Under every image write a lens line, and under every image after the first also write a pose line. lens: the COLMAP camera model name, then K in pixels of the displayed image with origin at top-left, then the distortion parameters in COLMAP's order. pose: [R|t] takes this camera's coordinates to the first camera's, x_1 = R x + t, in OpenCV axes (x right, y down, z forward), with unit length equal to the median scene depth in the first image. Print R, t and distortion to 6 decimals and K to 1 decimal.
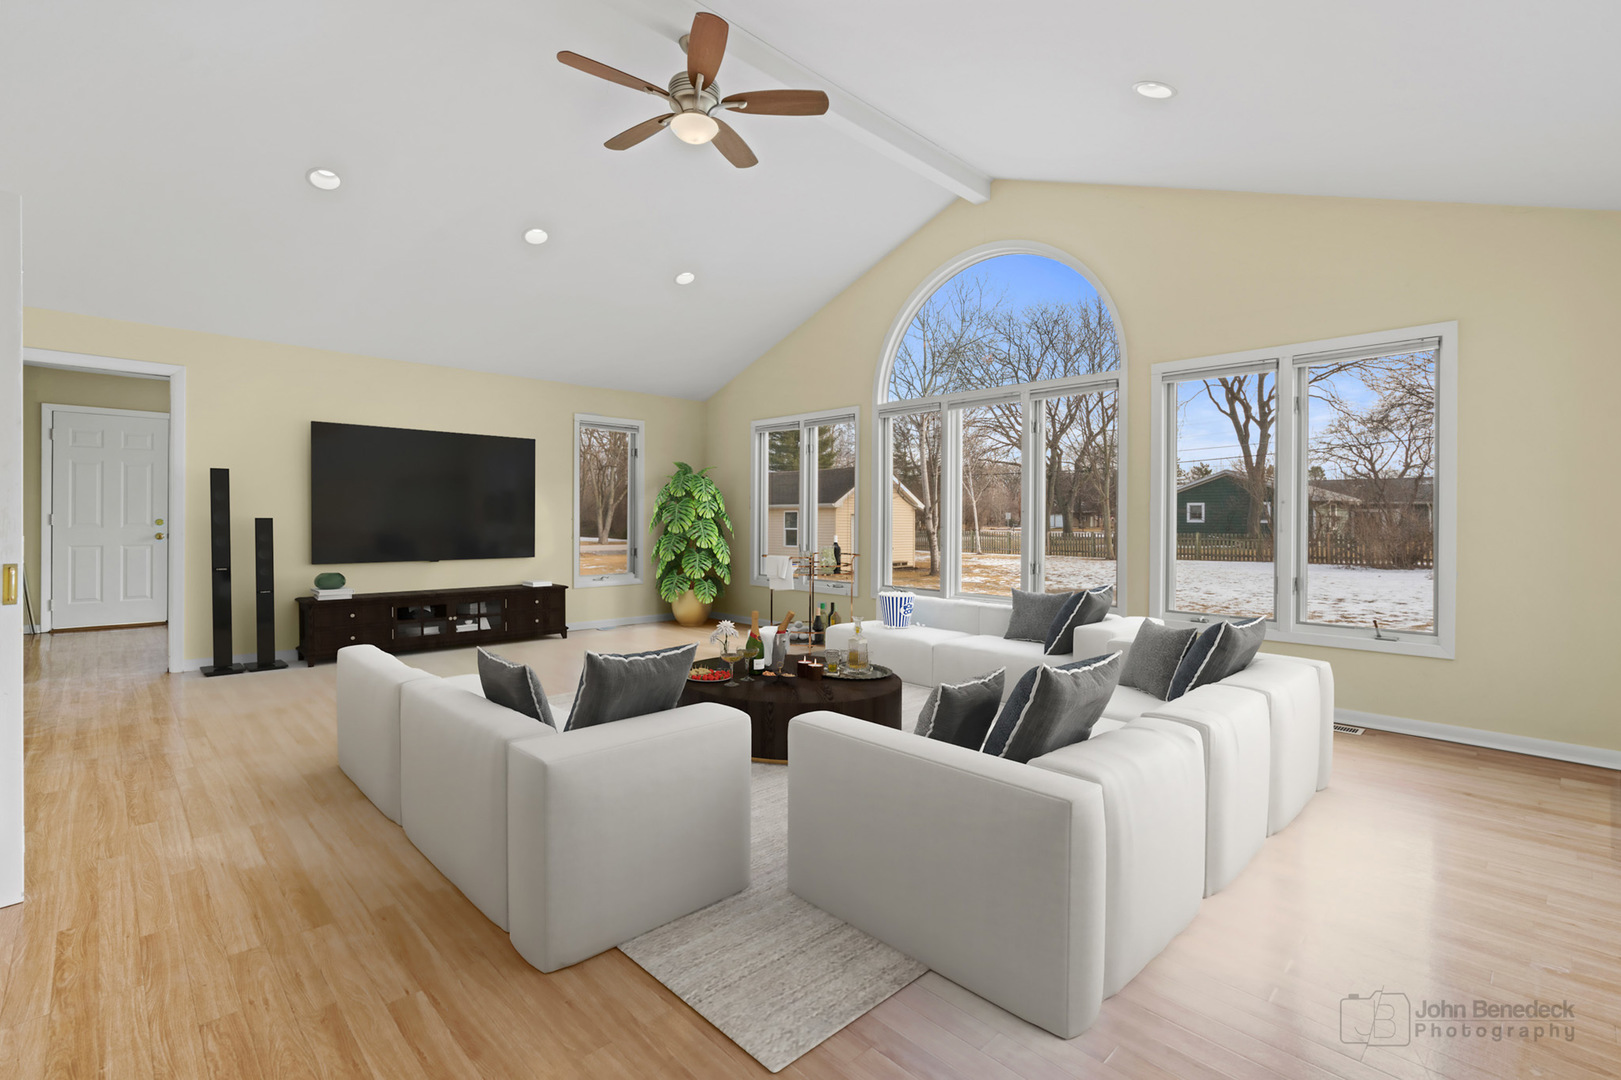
lens RADIAL K [[737.2, 0, 818.6], [0, 737.2, 513.6], [0, 0, 1]] dist [-0.010271, 0.002004]
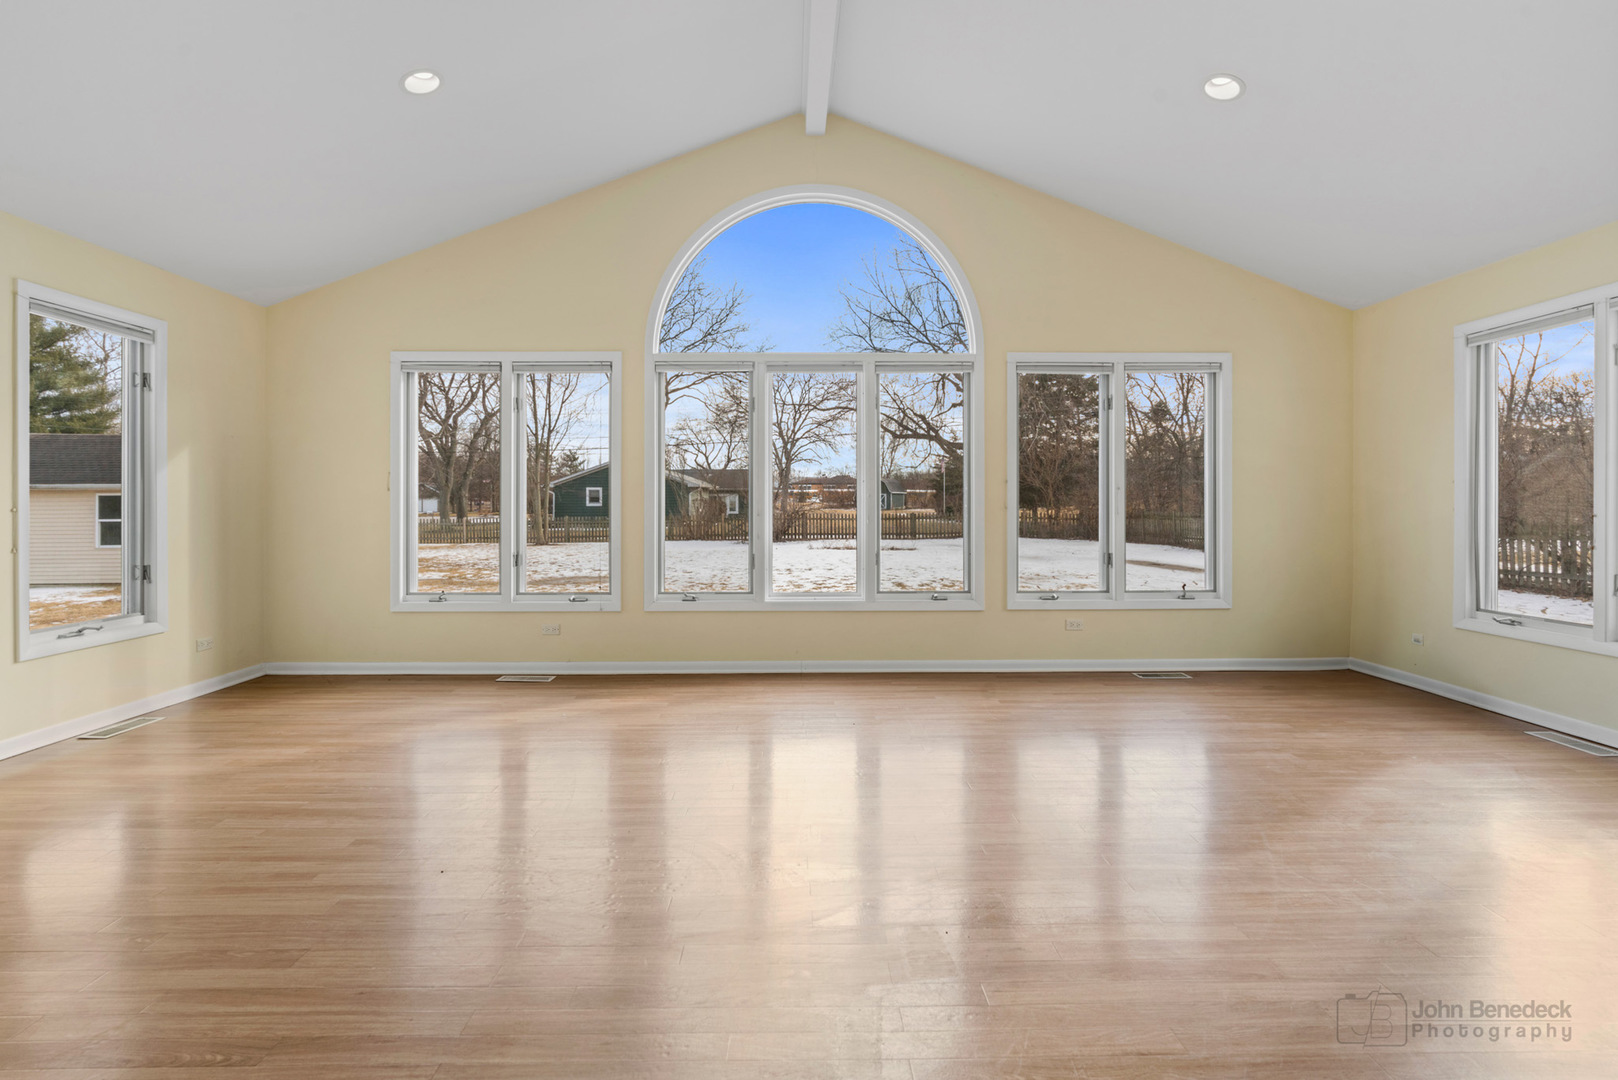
lens RADIAL K [[735.9, 0, 797.6], [0, 735.9, 501.2], [0, 0, 1]] dist [-0.010271, 0.002004]
pose [[0.689358, -0.003342, 0.724413, -0.100244], [-0.000271, 0.999988, 0.004871, -0.000232], [-0.724420, -0.003554, 0.689349, 0.103978]]
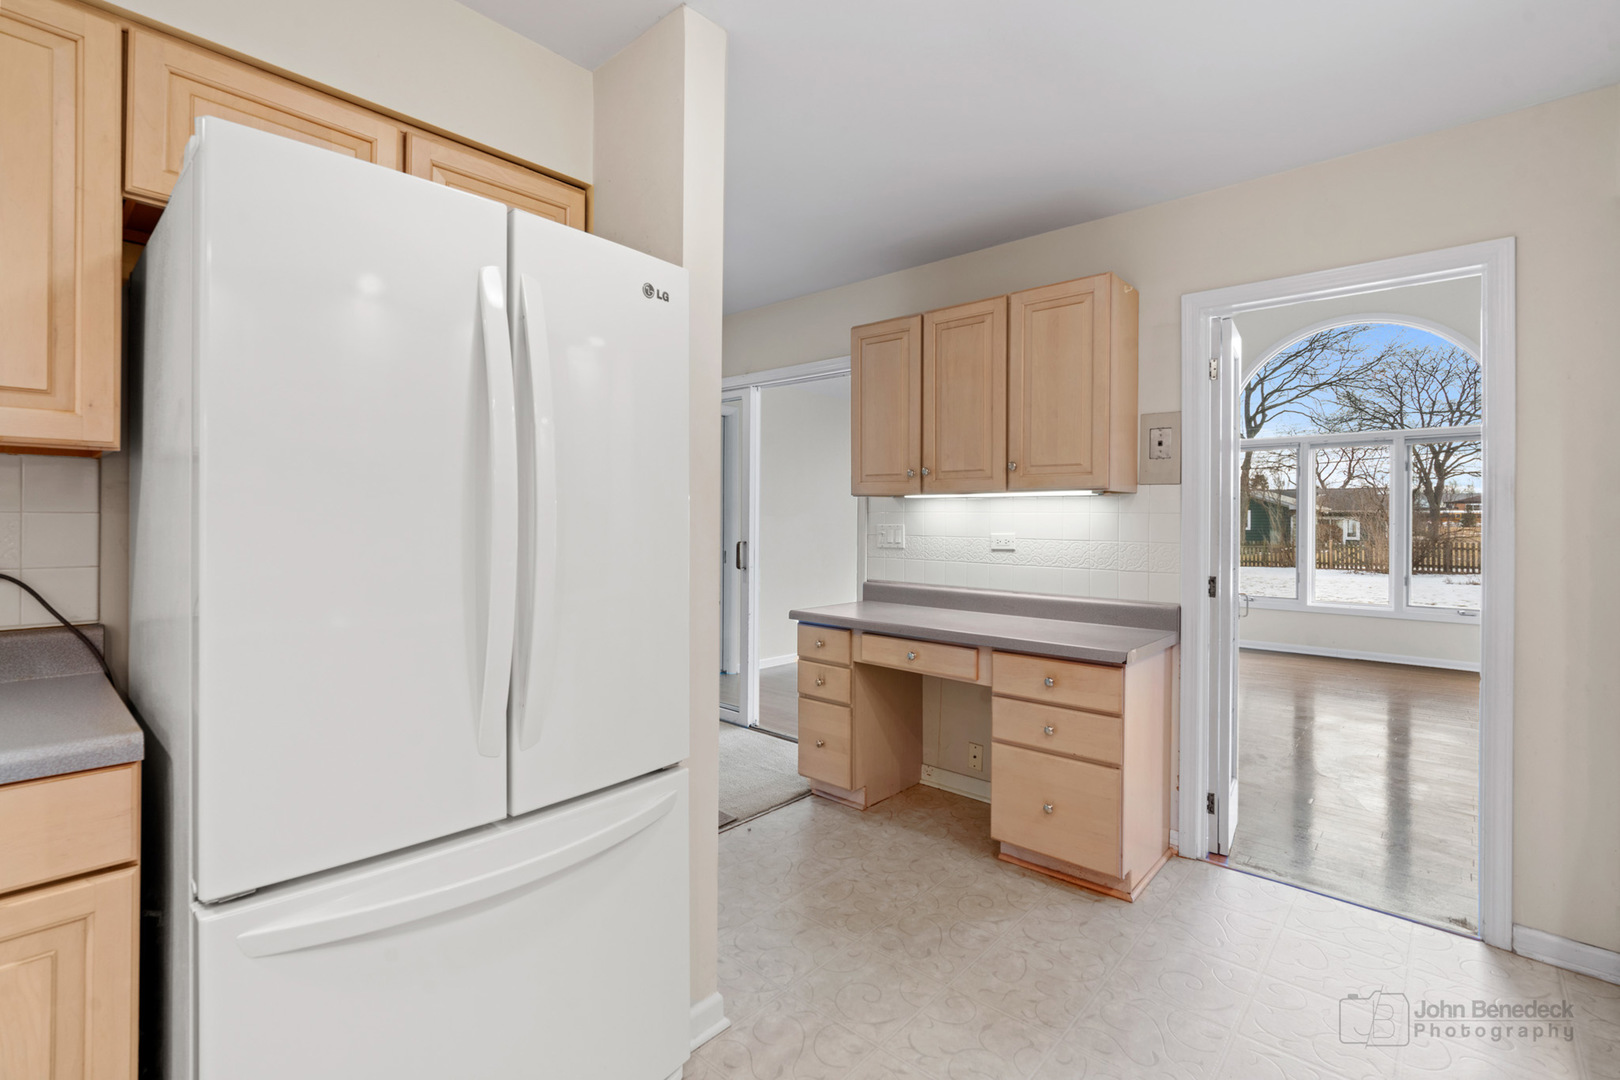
lens RADIAL K [[736.8, 0, 806.1], [0, 736.8, 515.2], [0, 0, 1]] dist [-0.010271, 0.002004]
pose [[0.997461, 0.004120, 0.071095, -0.186283], [-0.003990, 0.999990, -0.001971, -0.007019], [-0.071103, 0.001682, 0.997468, -0.035936]]
